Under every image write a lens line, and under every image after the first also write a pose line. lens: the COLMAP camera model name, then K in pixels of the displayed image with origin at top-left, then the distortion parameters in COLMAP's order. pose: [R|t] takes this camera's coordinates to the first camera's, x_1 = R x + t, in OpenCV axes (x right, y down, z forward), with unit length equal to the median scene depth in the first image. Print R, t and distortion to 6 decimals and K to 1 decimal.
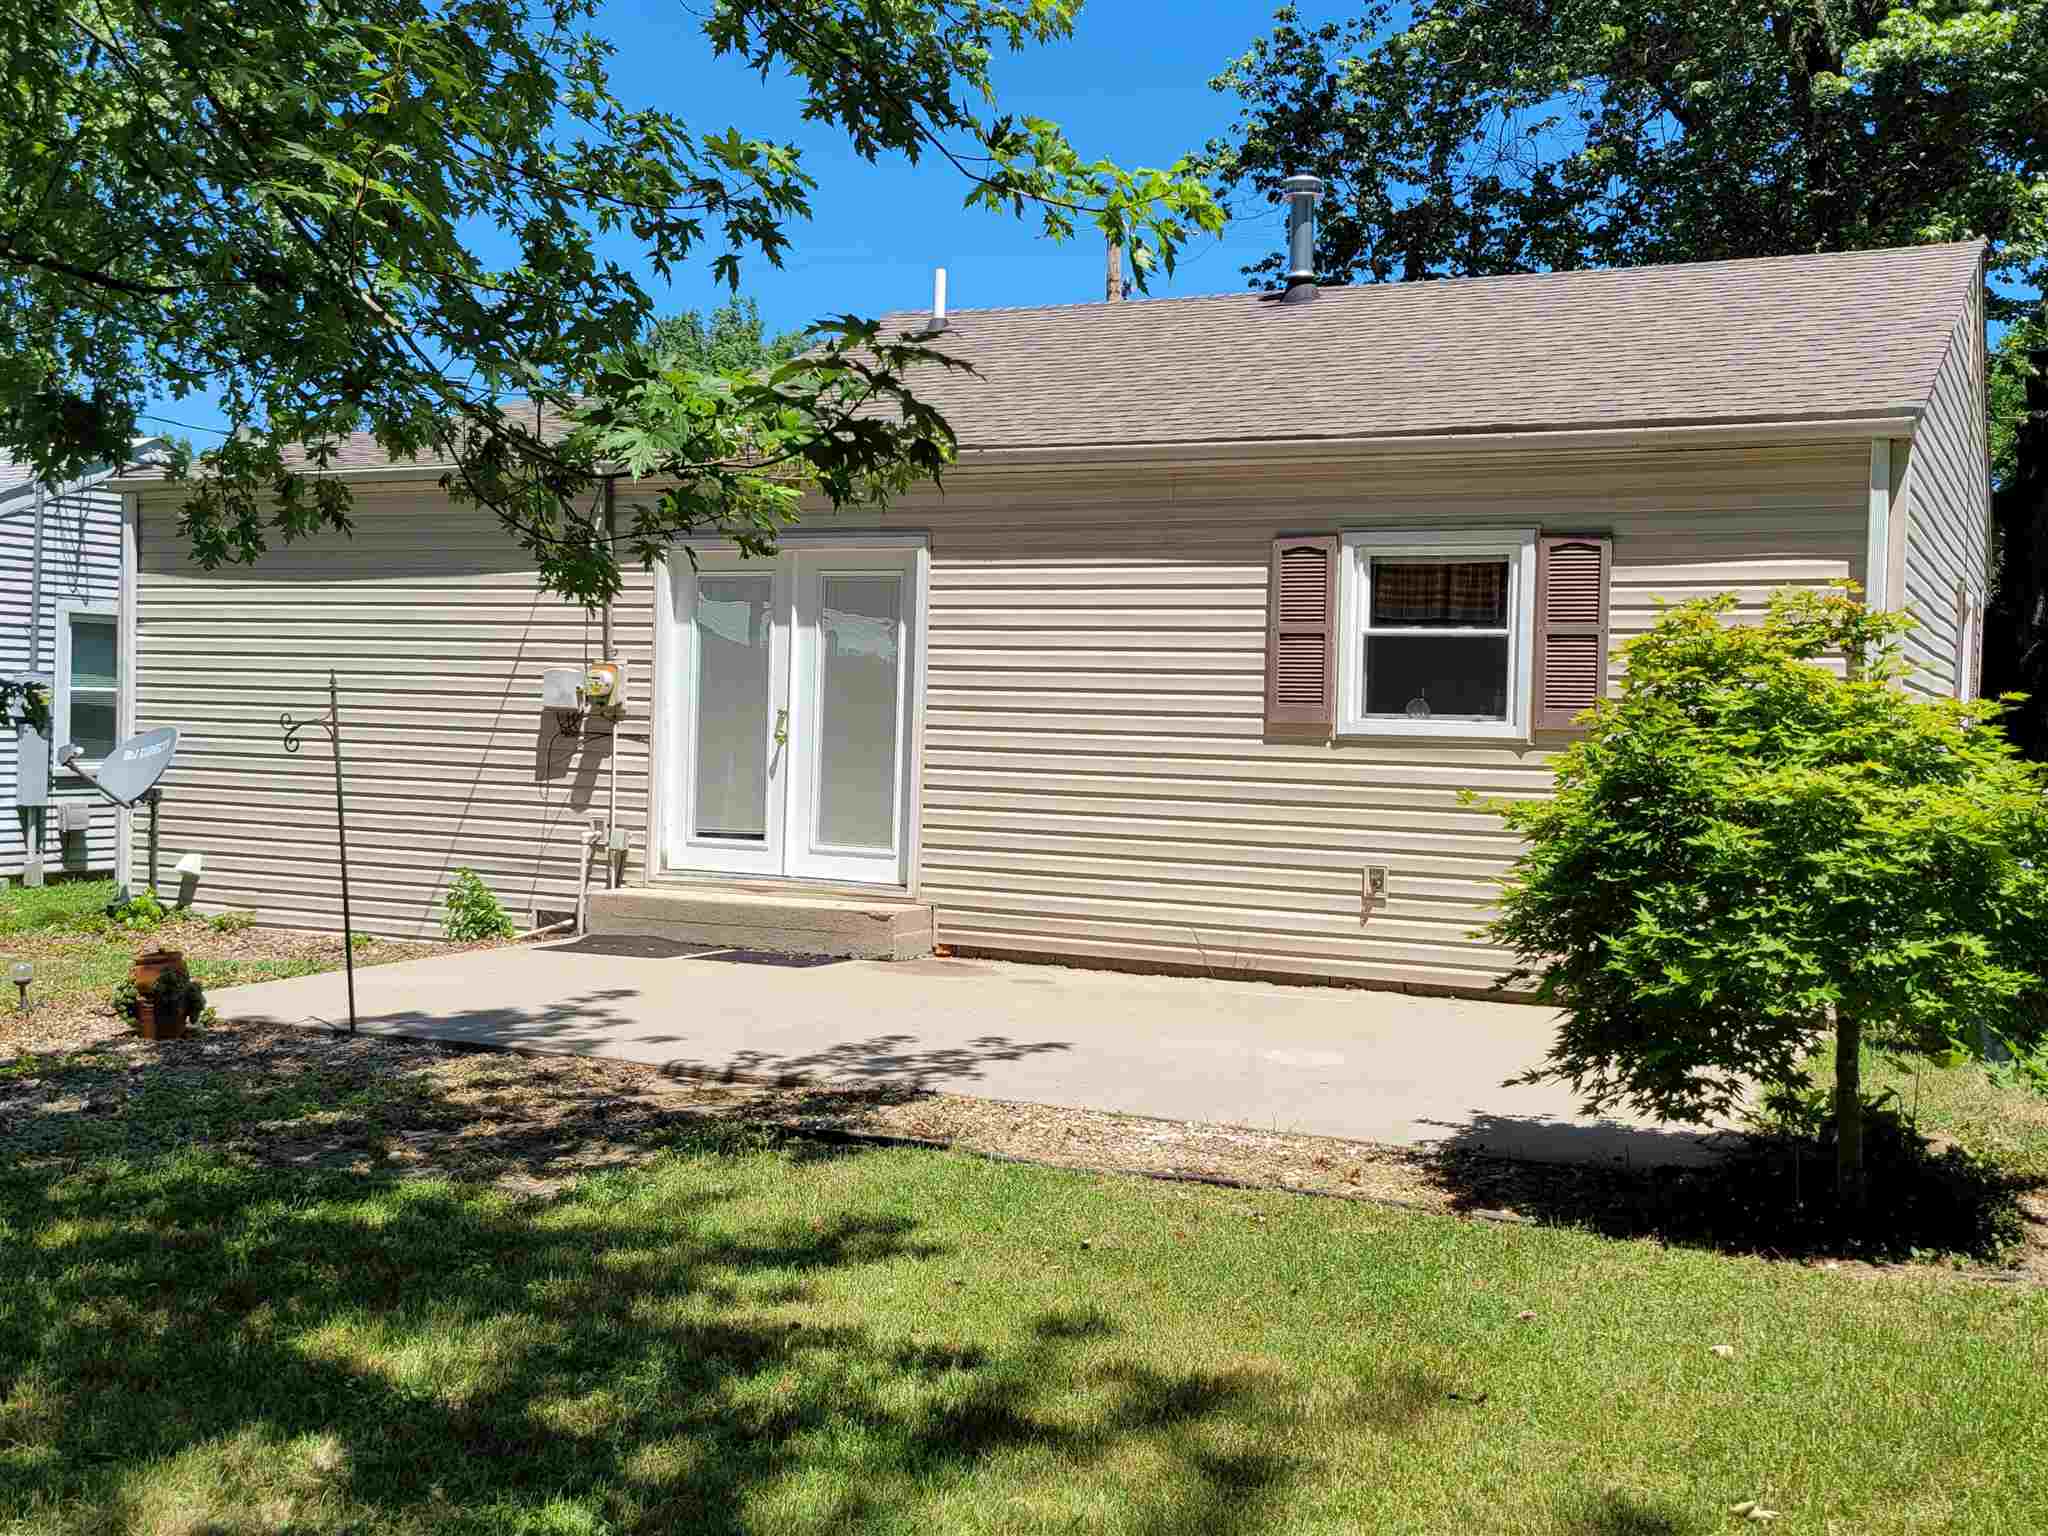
lens RADIAL K [[2033.2, 0, 1025.9], [0, 2033.2, 718.2], [0, 0, 1]] dist [0.040367, 0.007067]
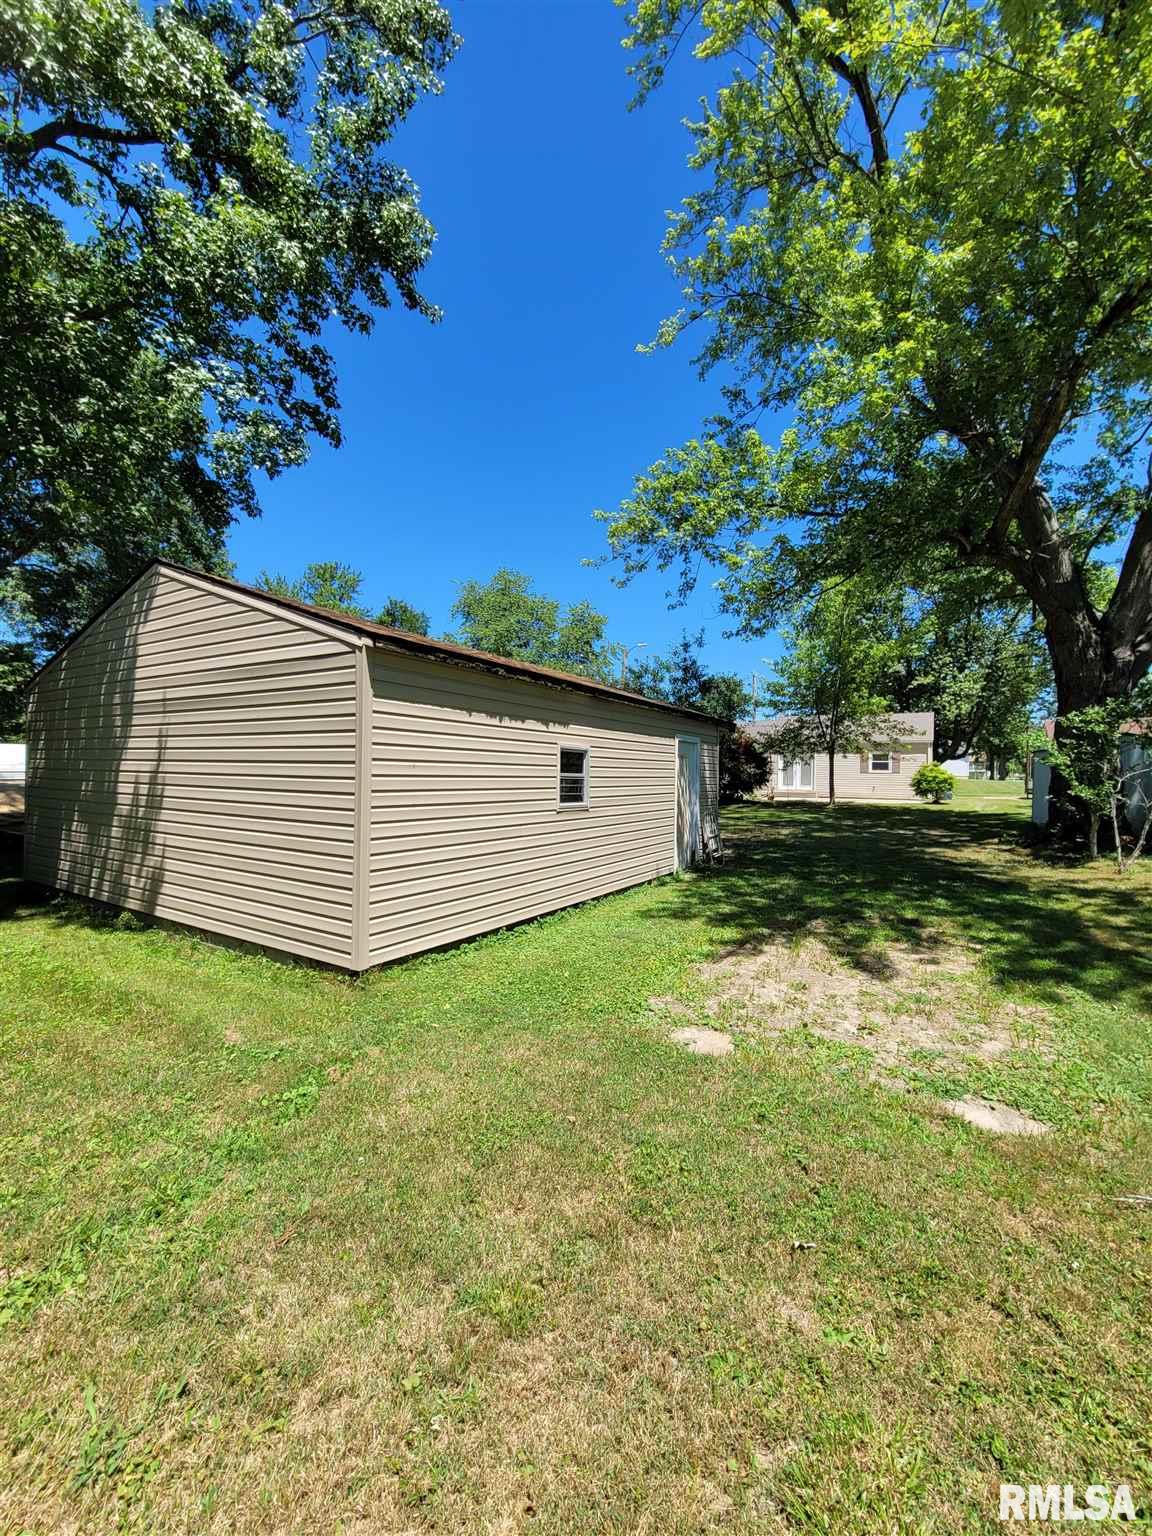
lens RADIAL K [[605.9, 0, 576.0], [0, 605.9, 768.0], [0, 0, 1]] dist [-0.000183, -0.000017]
pose [[0.998528, -0.011607, -0.052991, -1.051648], [0.011372, 0.999924, -0.004732, -0.013928], [0.053042, 0.004122, 0.998584, -1.874894]]
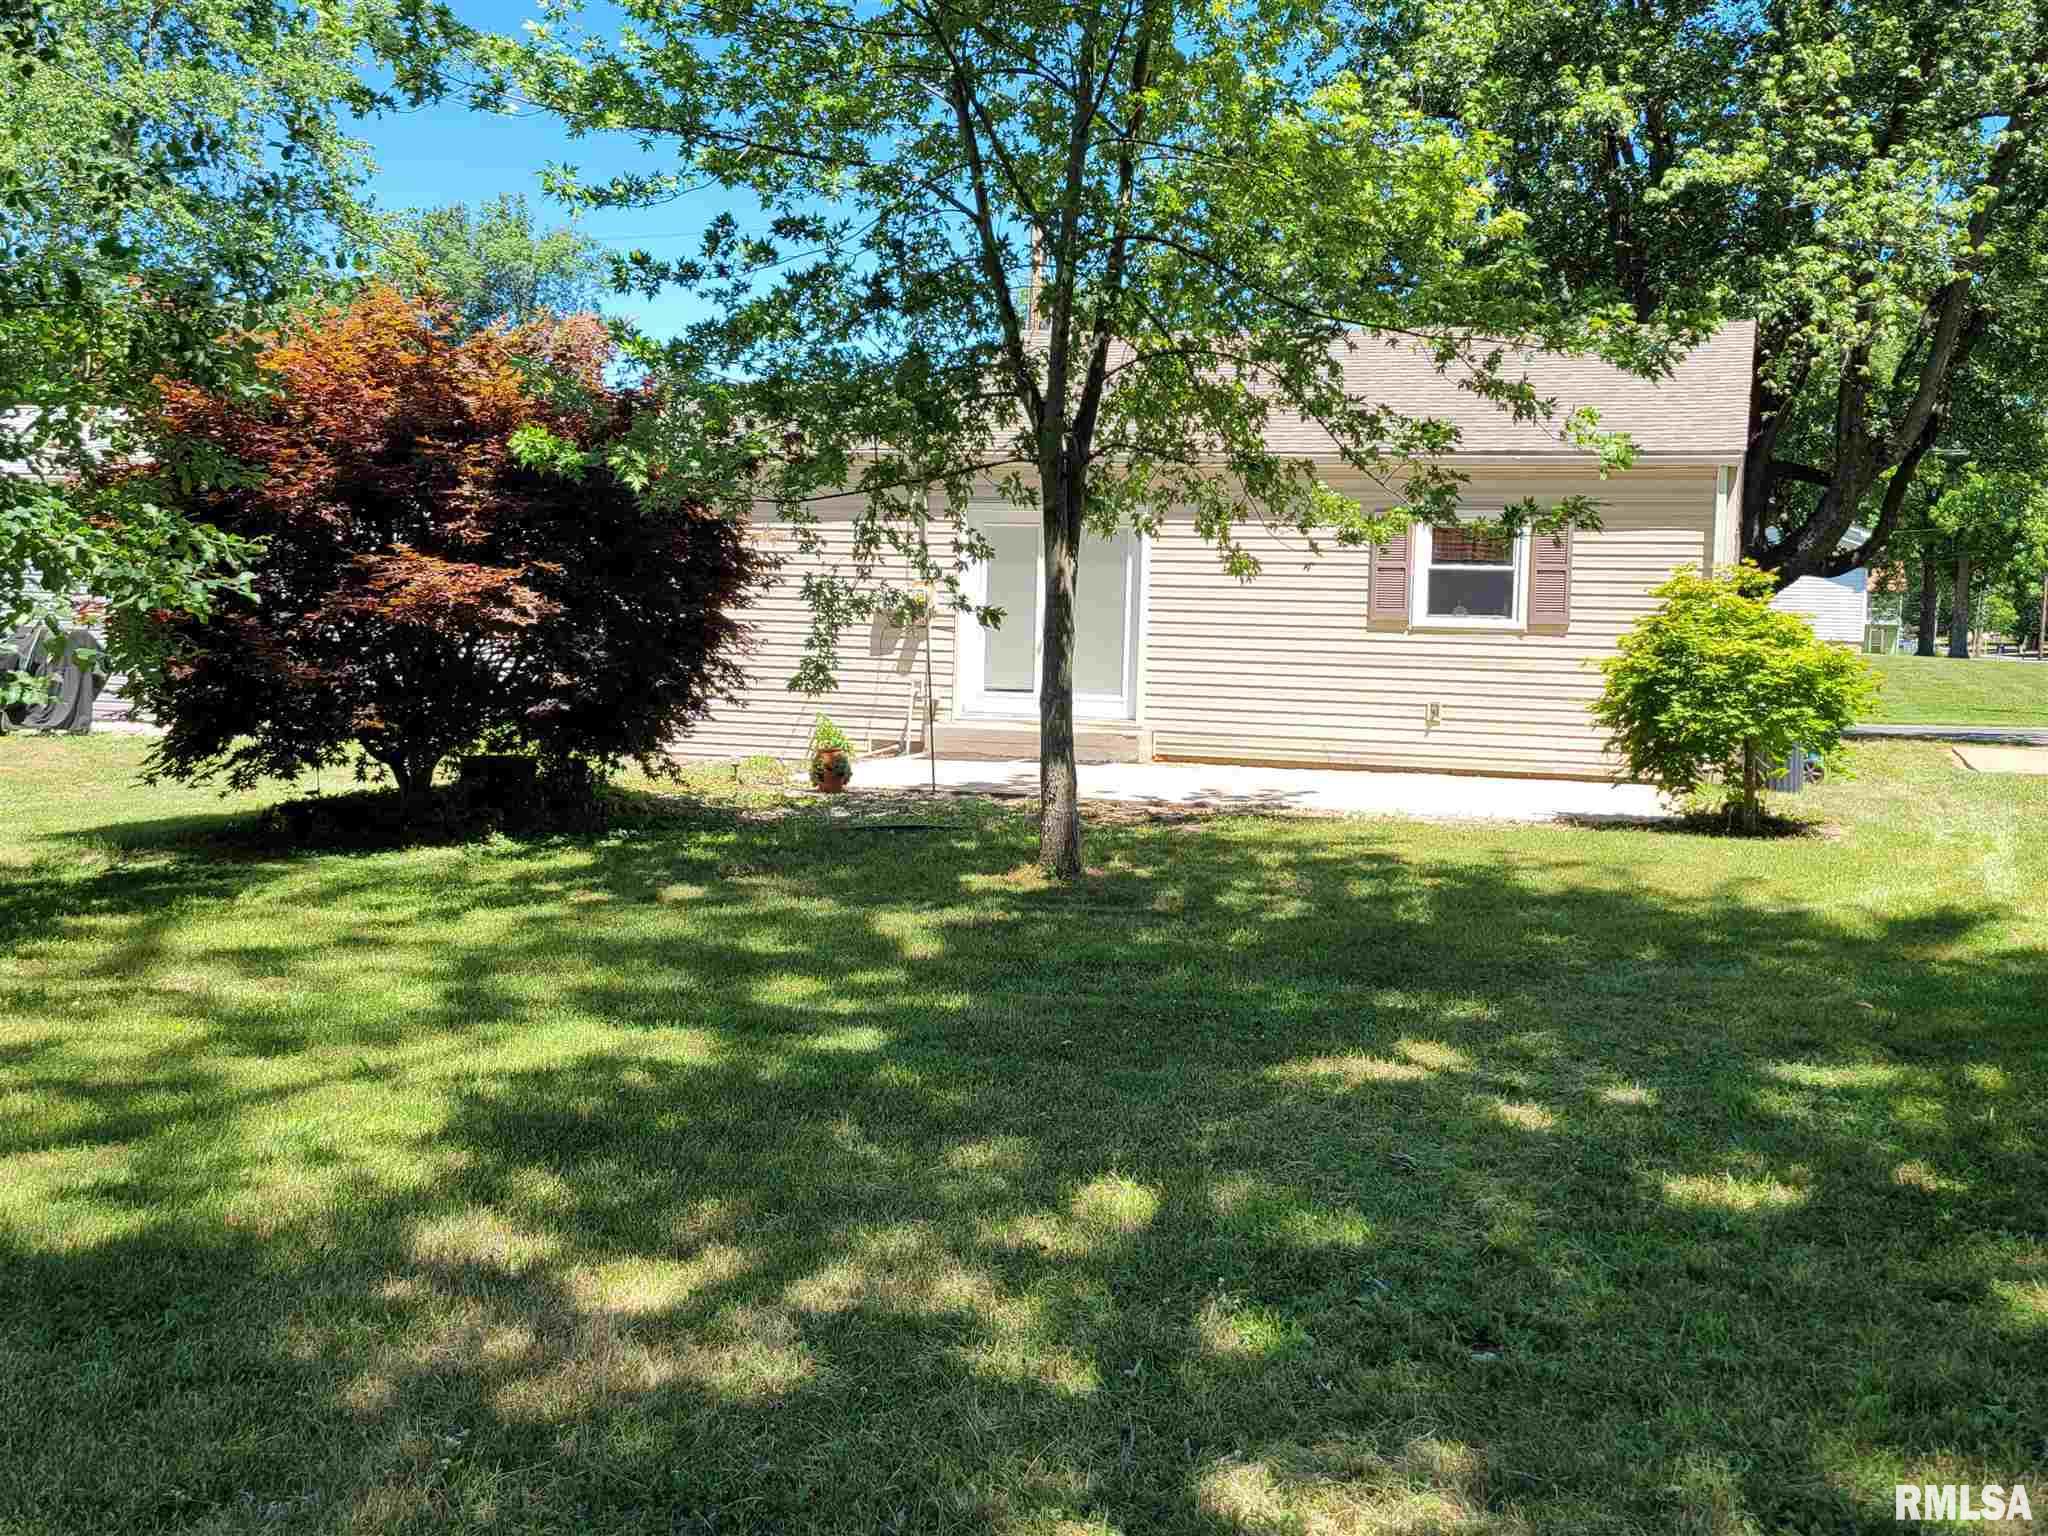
lens RADIAL K [[1961.7, 0, 1024.0], [0, 1961.7, 768.0], [0, 0, 1]] dist [0.029556, 0.005560]
pose [[0.991512, -0.008684, 0.129722, -0.388655], [-0.001755, 0.996782, 0.080144, -0.005571], [-0.130001, -0.079691, 0.988306, -0.610475]]
